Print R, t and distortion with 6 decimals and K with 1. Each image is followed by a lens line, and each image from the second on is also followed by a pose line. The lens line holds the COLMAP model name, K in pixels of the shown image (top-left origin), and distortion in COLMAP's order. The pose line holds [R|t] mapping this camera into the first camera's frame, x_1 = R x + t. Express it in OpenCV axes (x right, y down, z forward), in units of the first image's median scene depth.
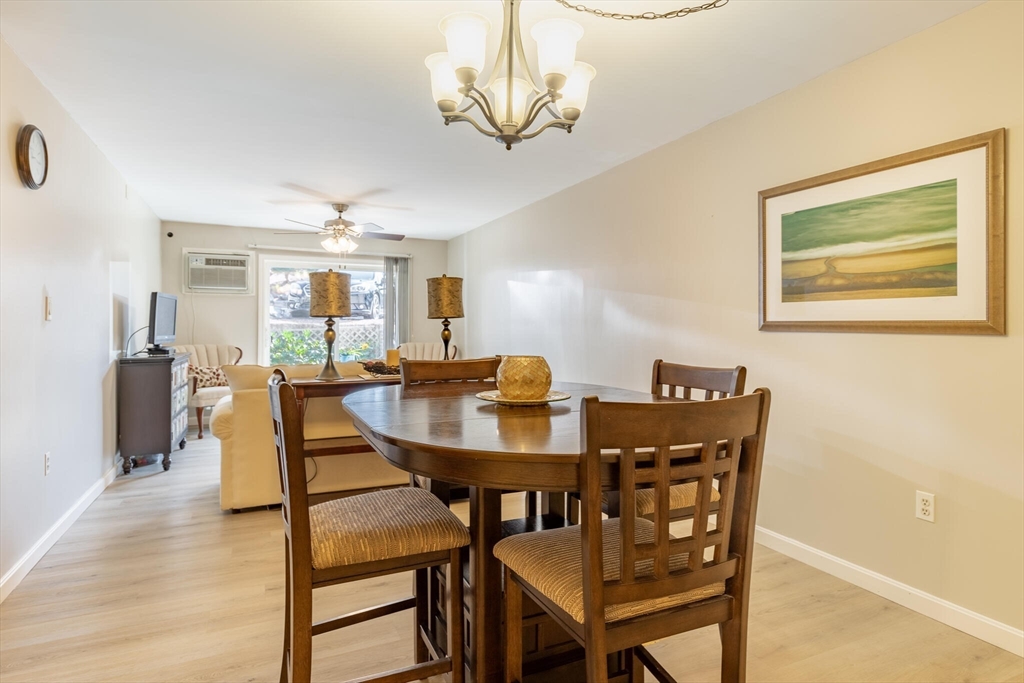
lens RADIAL K [[568.3, 0, 515.1], [0, 568.3, 324.2], [0, 0, 1]] dist [0.002108, -0.000893]
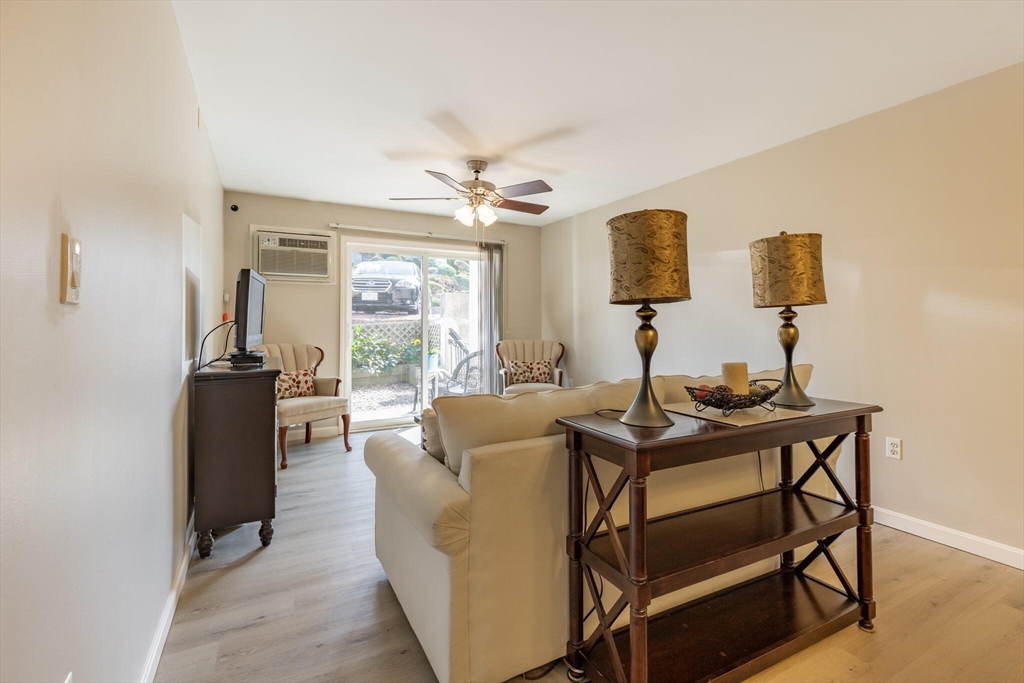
lens RADIAL K [[469.9, 0, 511.0], [0, 469.9, 316.4], [0, 0, 1]] dist [0.004289, 0.000199]
pose [[0.998315, -0.001854, 0.057999, -0.434516], [0.002260, 0.999973, -0.006940, 0.002777], [-0.057984, 0.007059, 0.998293, 0.532569]]
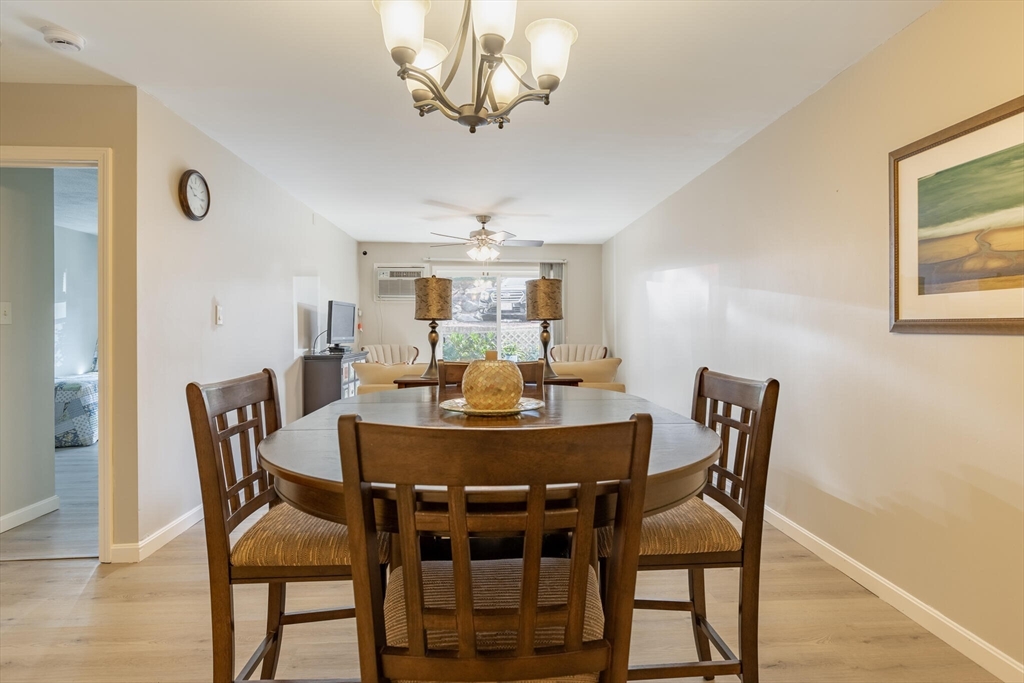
lens RADIAL K [[532.2, 0, 515.2], [0, 532.2, 332.8], [0, 0, 1]] dist [-0.004568, 0.000670]
pose [[0.932087, -0.000390, -0.362234, 0.168333], [0.004527, 0.999934, 0.010571, 0.001747], [0.362206, -0.011493, 0.932027, 0.107805]]
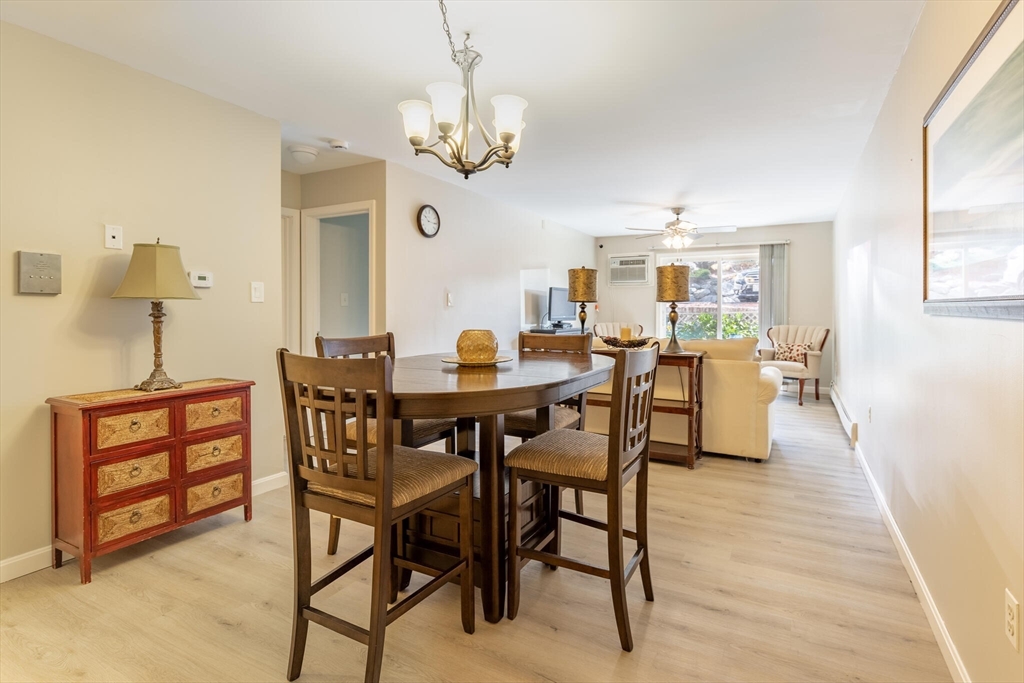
lens RADIAL K [[491.2, 0, 545.8], [0, 491.2, 313.1], [0, 0, 1]] dist [0.000219, -0.000008]
pose [[0.621490, 0.003744, -0.783413, 0.485880], [0.003680, 0.999964, 0.007698, 0.003914], [0.783413, -0.007668, 0.621454, 0.192638]]
